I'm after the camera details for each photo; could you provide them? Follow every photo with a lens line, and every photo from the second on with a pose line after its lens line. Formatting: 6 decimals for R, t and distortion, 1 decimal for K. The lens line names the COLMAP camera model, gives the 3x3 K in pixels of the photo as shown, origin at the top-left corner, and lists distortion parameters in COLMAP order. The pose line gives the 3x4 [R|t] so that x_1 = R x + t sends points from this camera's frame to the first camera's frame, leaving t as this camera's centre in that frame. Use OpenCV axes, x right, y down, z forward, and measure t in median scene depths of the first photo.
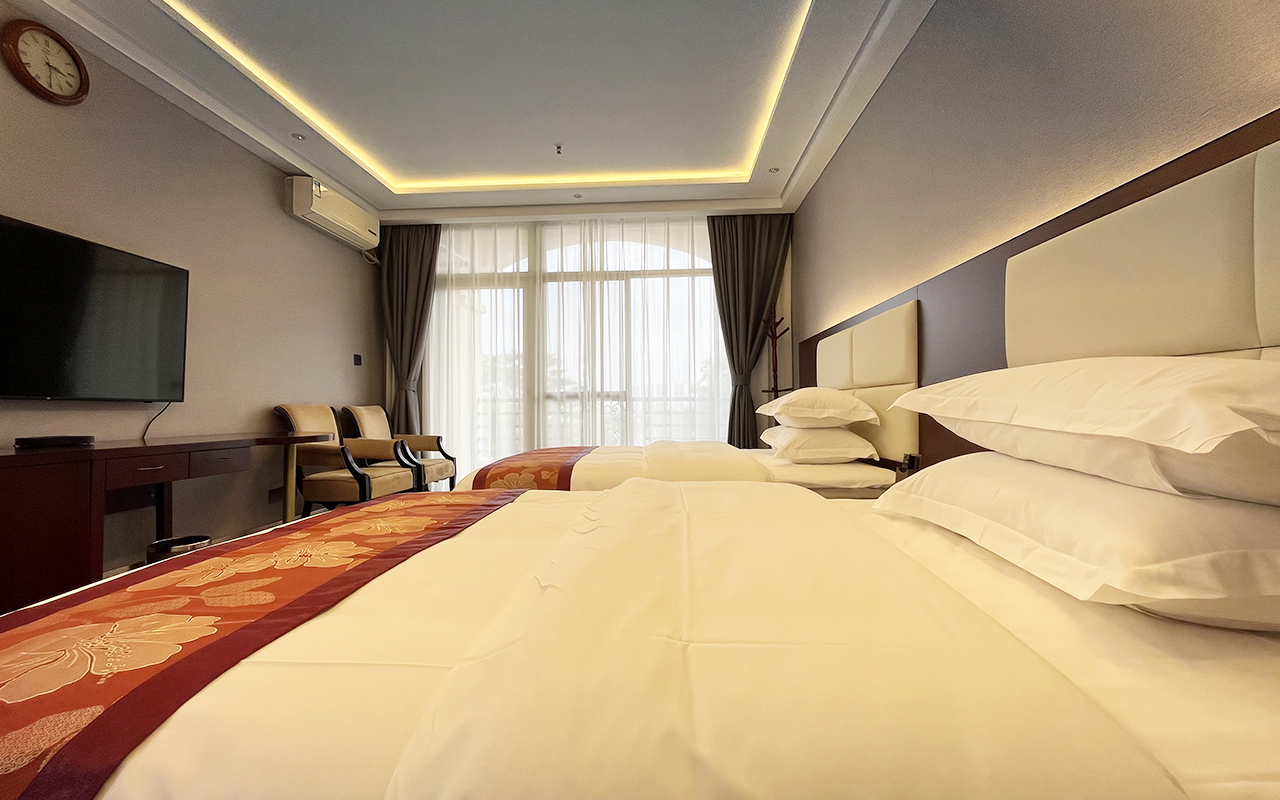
lens RADIAL K [[525.8, 0, 640.0], [0, 525.8, 400.0], [0, 0, 1]] dist [0.000390, -0.000021]
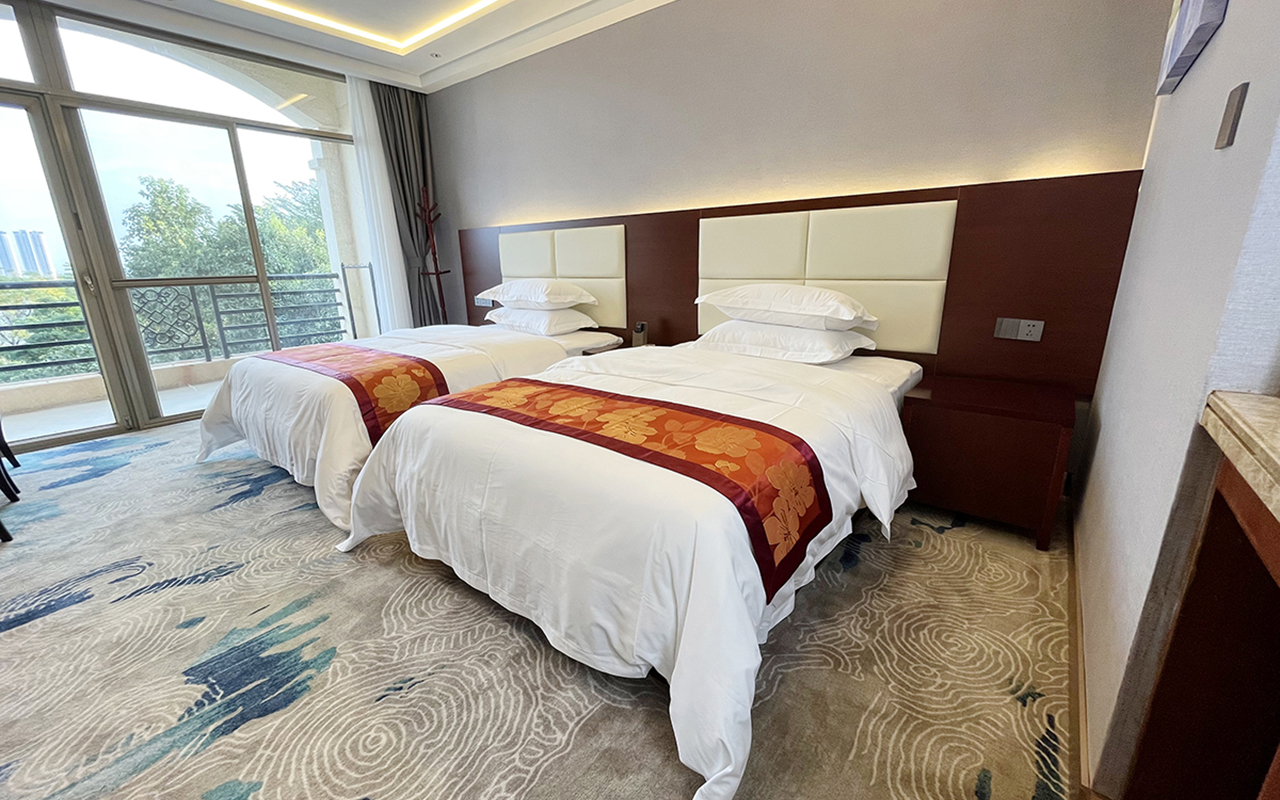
lens RADIAL K [[525.8, 0, 640.0], [0, 525.8, 400.0], [0, 0, 1]] dist [0.000390, -0.000021]
pose [[0.572486, -0.210312, 0.792483, -0.727265], [-0.002490, 0.966093, 0.258184, -0.078777], [-0.819911, -0.149780, 0.552551, 0.000493]]
